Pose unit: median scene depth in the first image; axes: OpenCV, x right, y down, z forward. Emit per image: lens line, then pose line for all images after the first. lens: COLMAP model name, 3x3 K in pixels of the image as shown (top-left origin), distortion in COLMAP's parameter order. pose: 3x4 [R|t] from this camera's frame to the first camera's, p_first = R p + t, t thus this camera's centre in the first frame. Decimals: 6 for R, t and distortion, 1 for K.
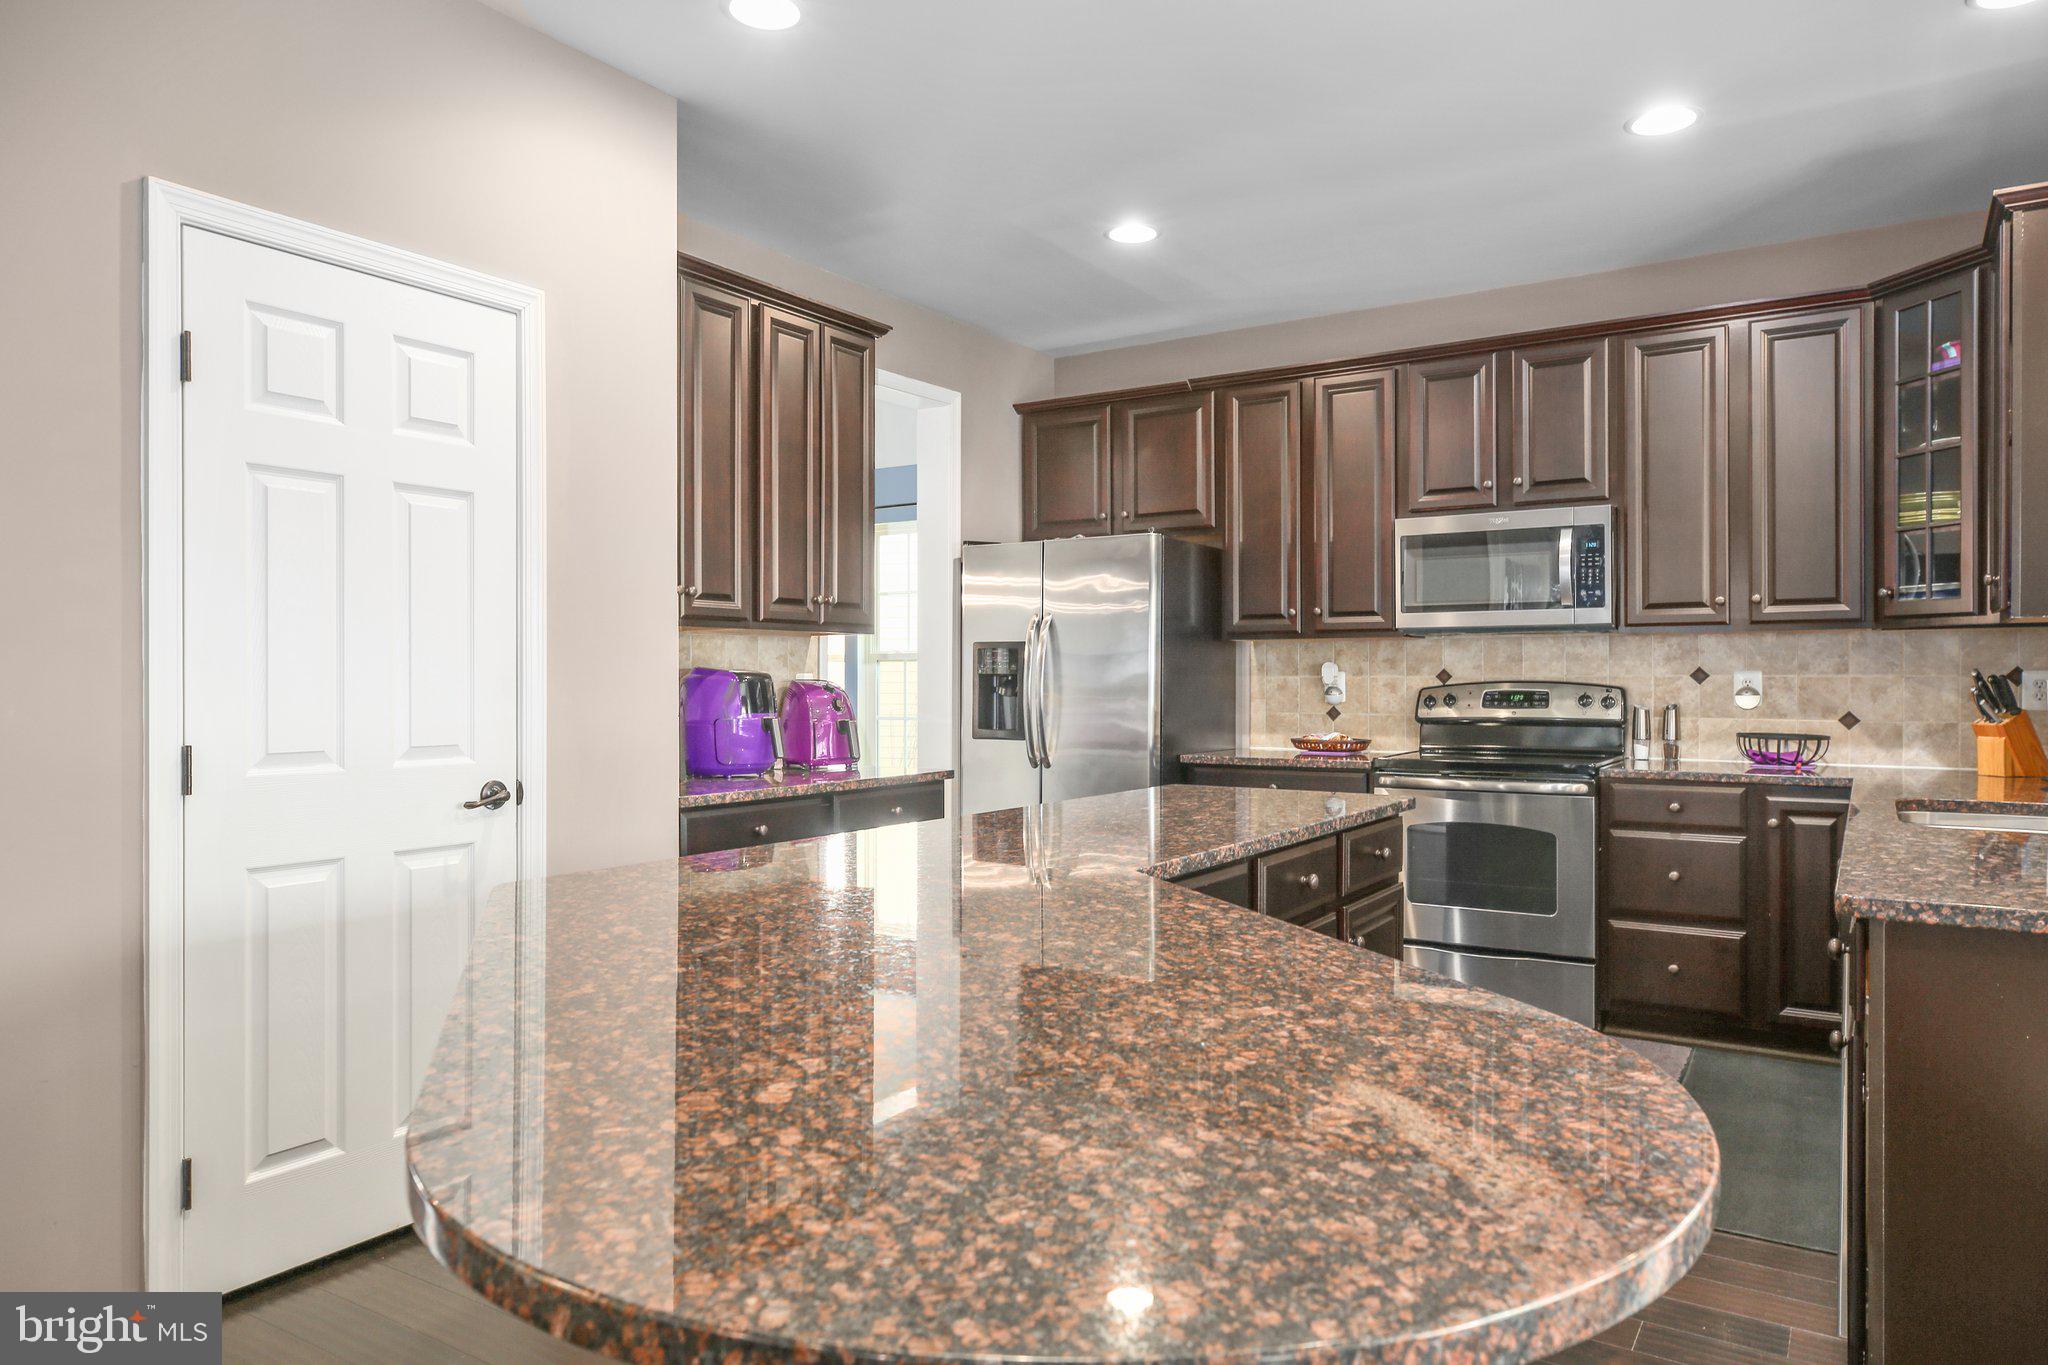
lens RADIAL K [[1331.9, 0, 1020.1], [0, 1331.9, 671.7], [0, 0, 1]] dist [-0.003120, -0.000251]
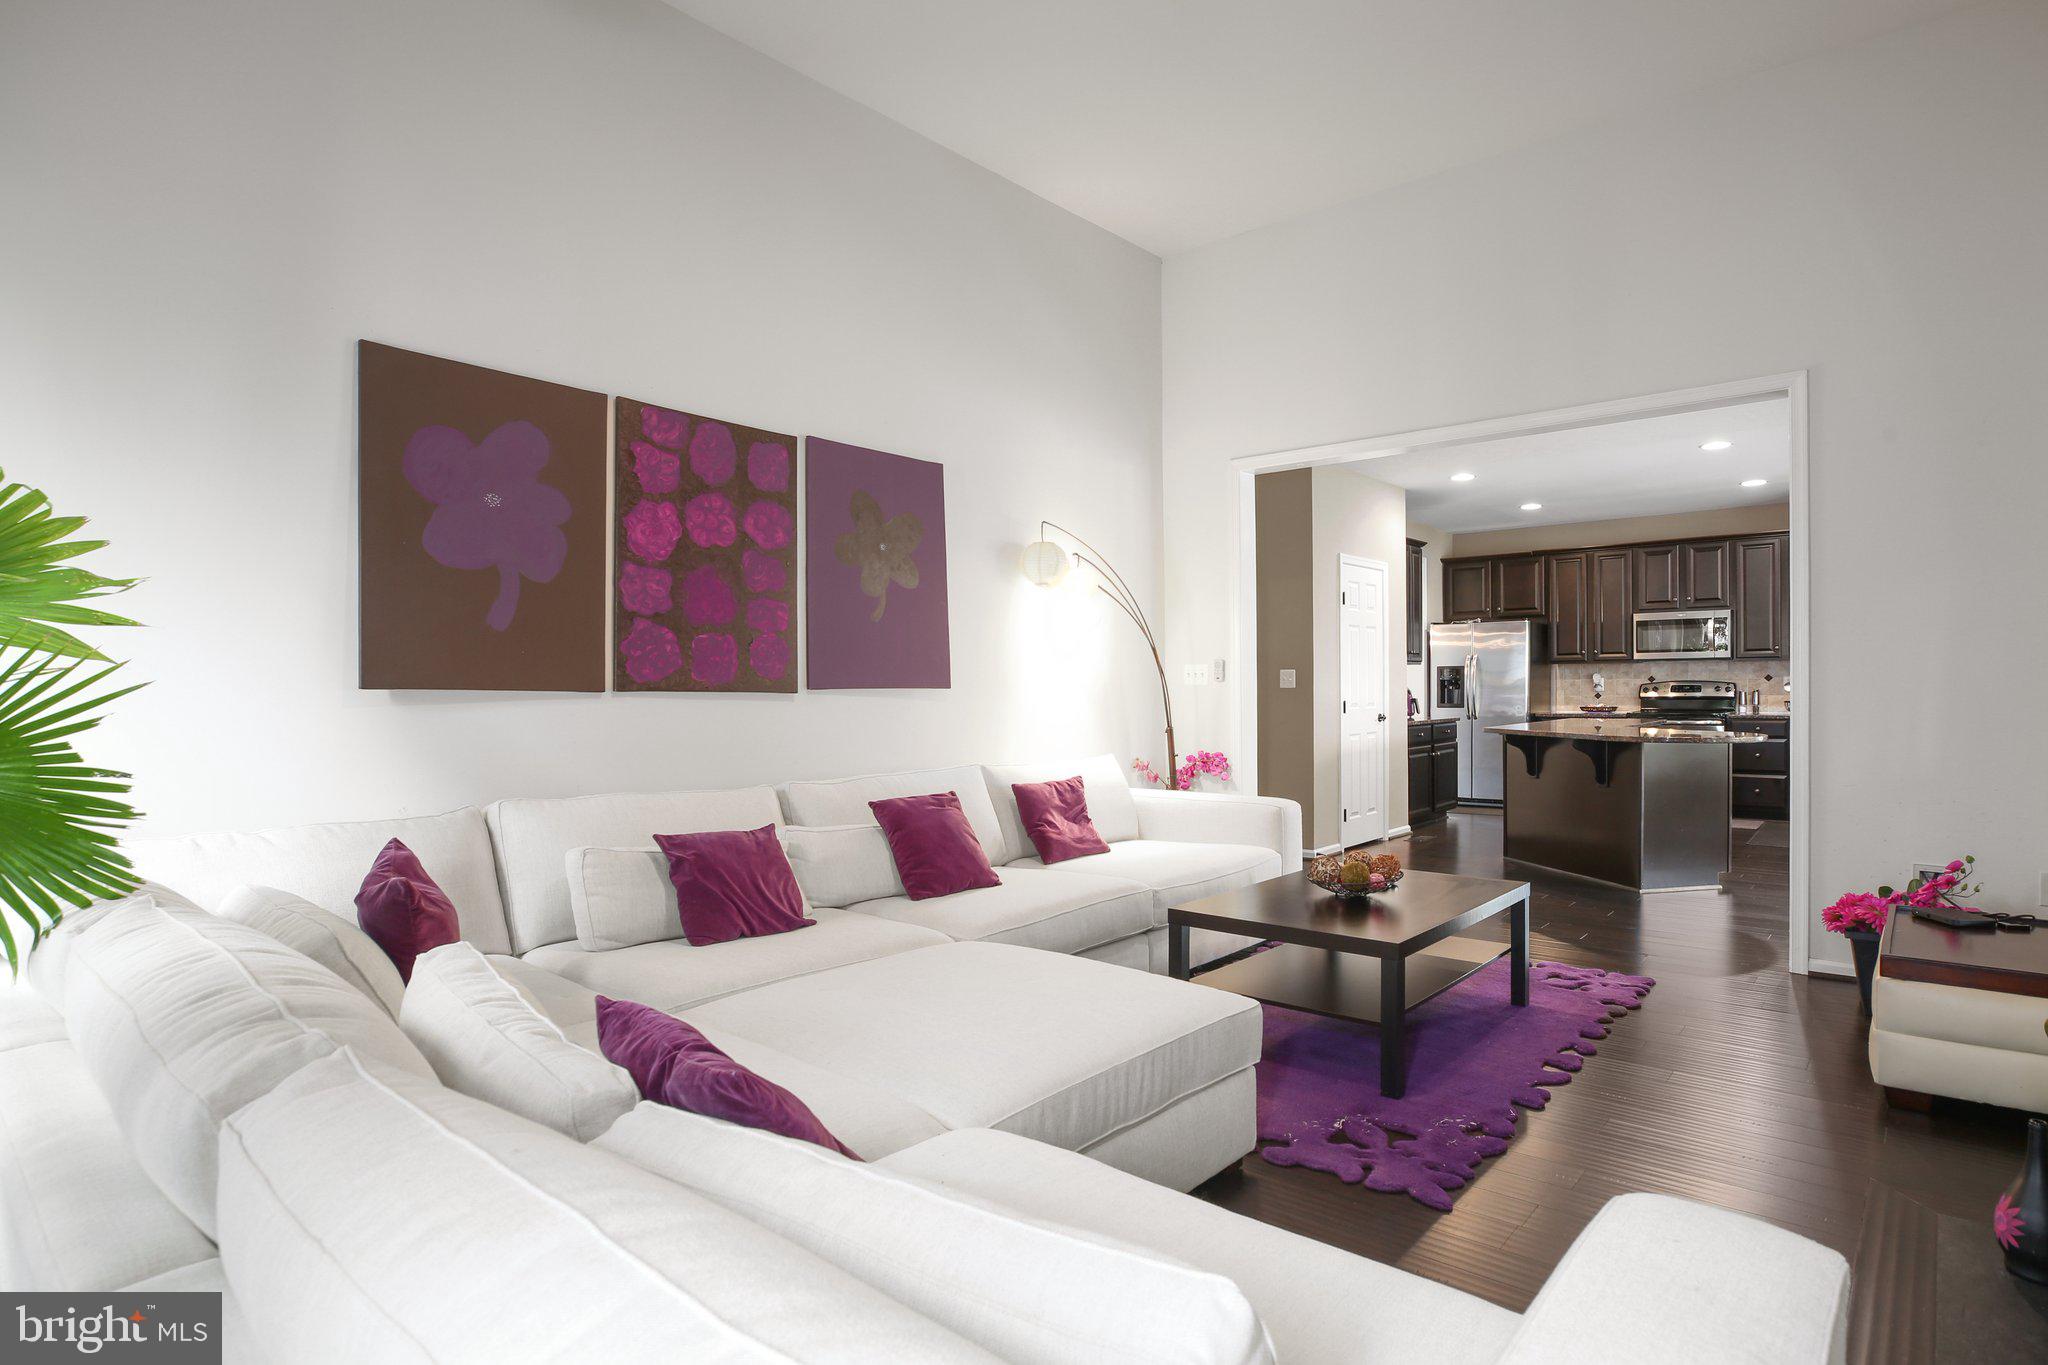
lens RADIAL K [[1125.7, 0, 1027.1], [0, 1125.7, 696.0], [0, 0, 1]] dist [-0.001914, -0.000120]
pose [[0.993413, -0.007722, -0.114328, -0.562031], [0.009379, 0.999858, 0.013968, -0.004821], [0.114204, -0.014949, 0.993345, -1.120499]]
